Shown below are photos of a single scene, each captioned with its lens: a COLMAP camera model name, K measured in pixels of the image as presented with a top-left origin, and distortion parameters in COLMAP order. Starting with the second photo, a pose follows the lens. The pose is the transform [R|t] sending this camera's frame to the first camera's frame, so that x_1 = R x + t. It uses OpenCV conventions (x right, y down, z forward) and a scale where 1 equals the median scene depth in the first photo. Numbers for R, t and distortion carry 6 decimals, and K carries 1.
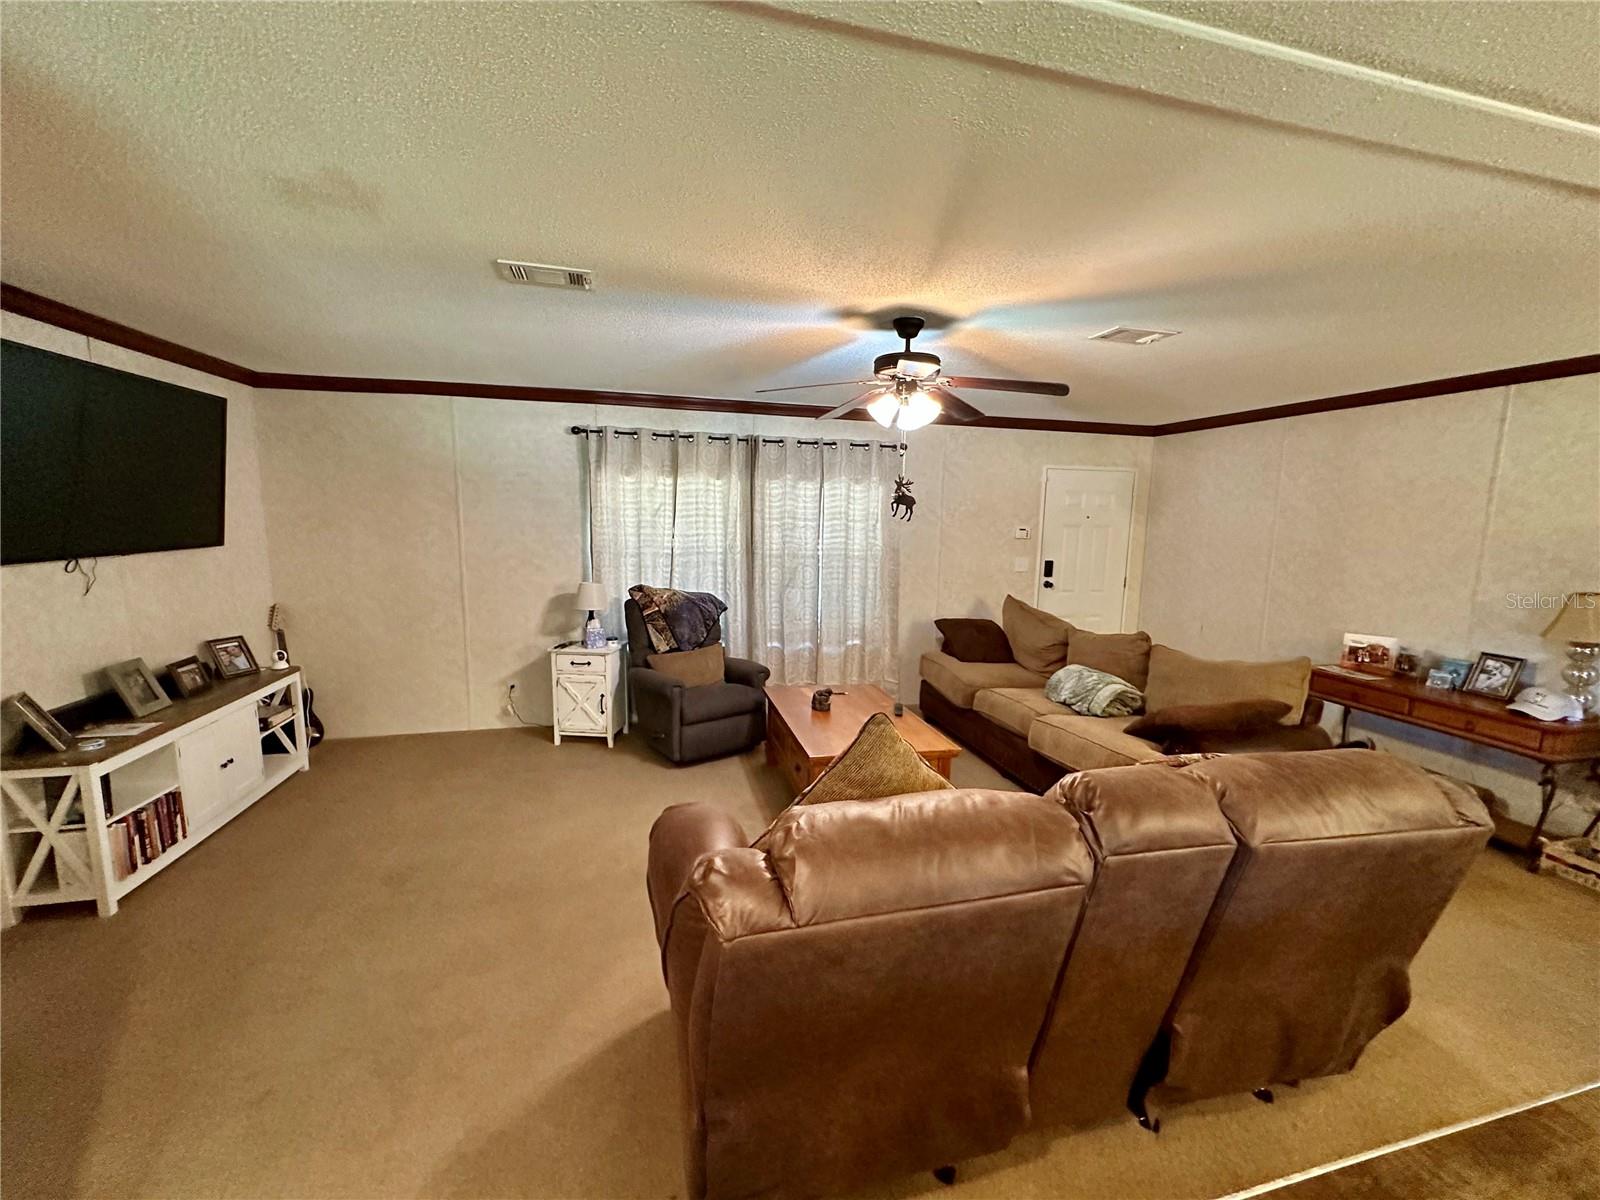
lens RADIAL K [[641.0, 0, 802.2], [0, 641.0, 600.0], [0, 0, 1]] dist [-0.001756, 0.000442]
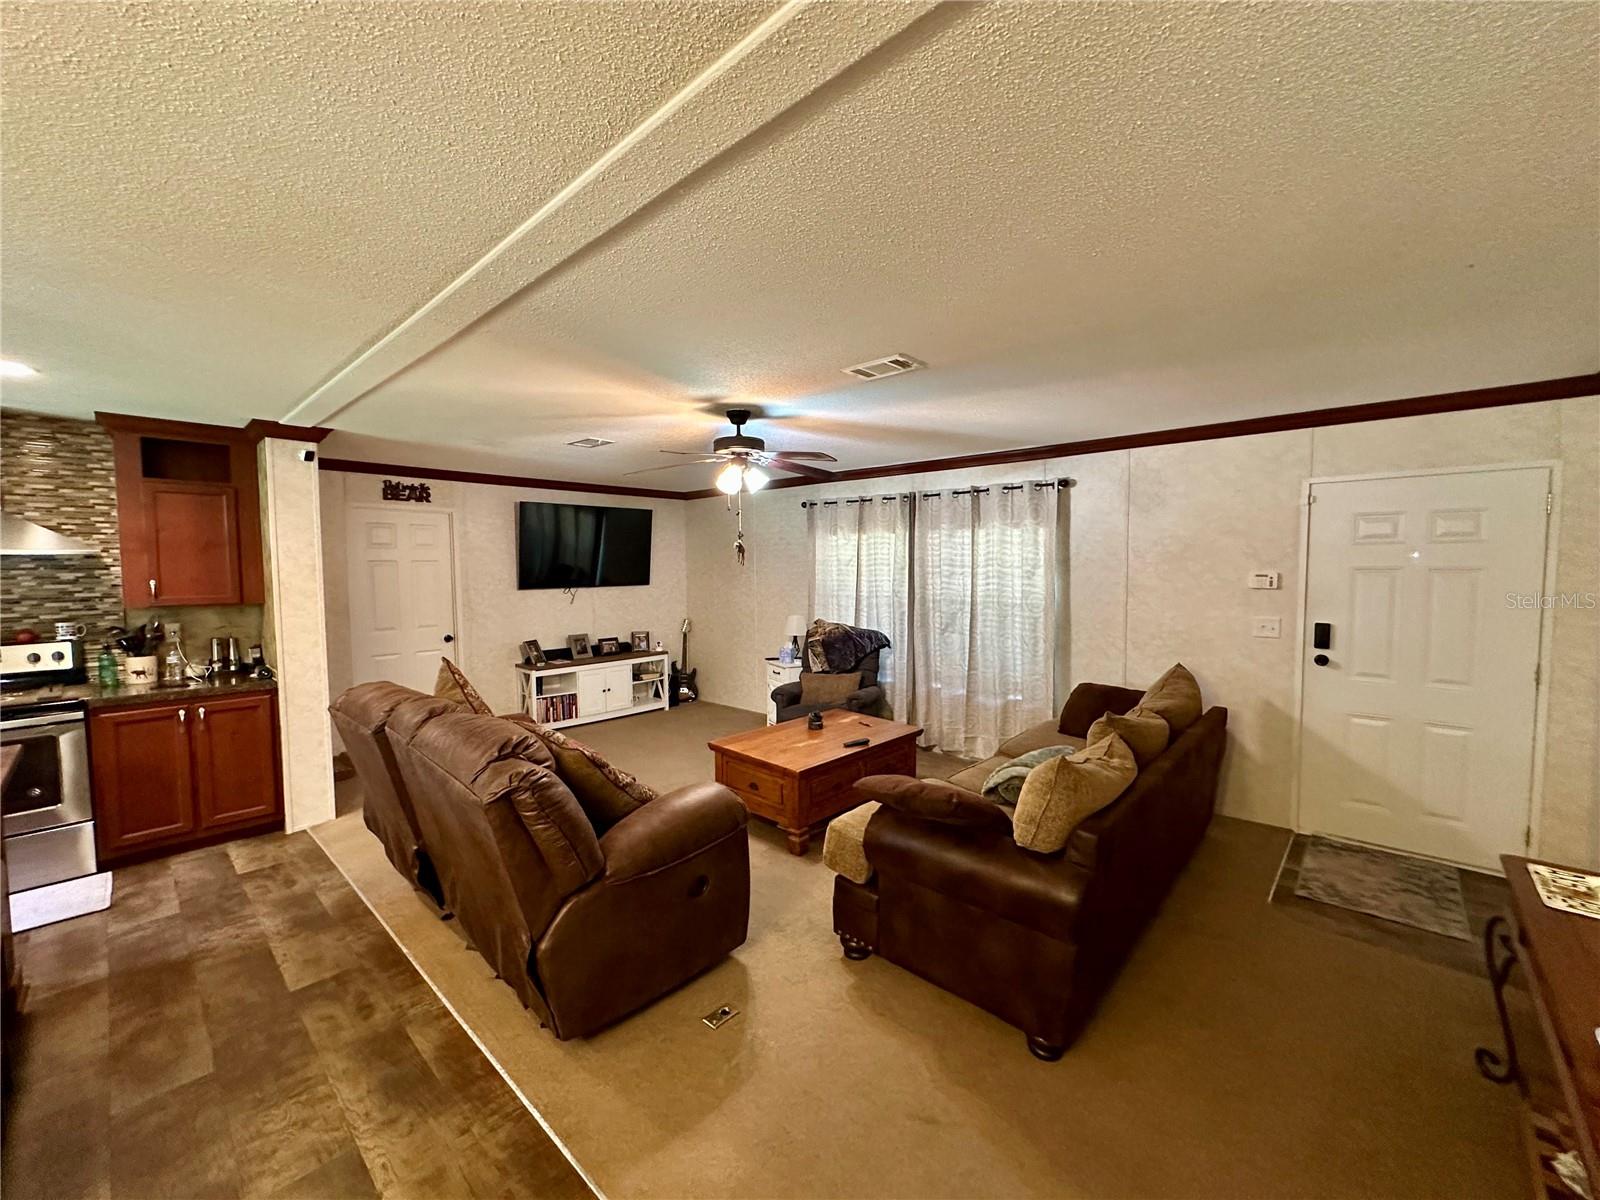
lens RADIAL K [[641.0, 0, 802.2], [0, 641.0, 600.0], [0, 0, 1]] dist [-0.001756, 0.000442]
pose [[0.546455, 0.027368, -0.837041, 0.750142], [-0.093767, 0.995181, -0.028676, -0.020329], [0.832223, 0.094157, 0.546388, 0.245989]]
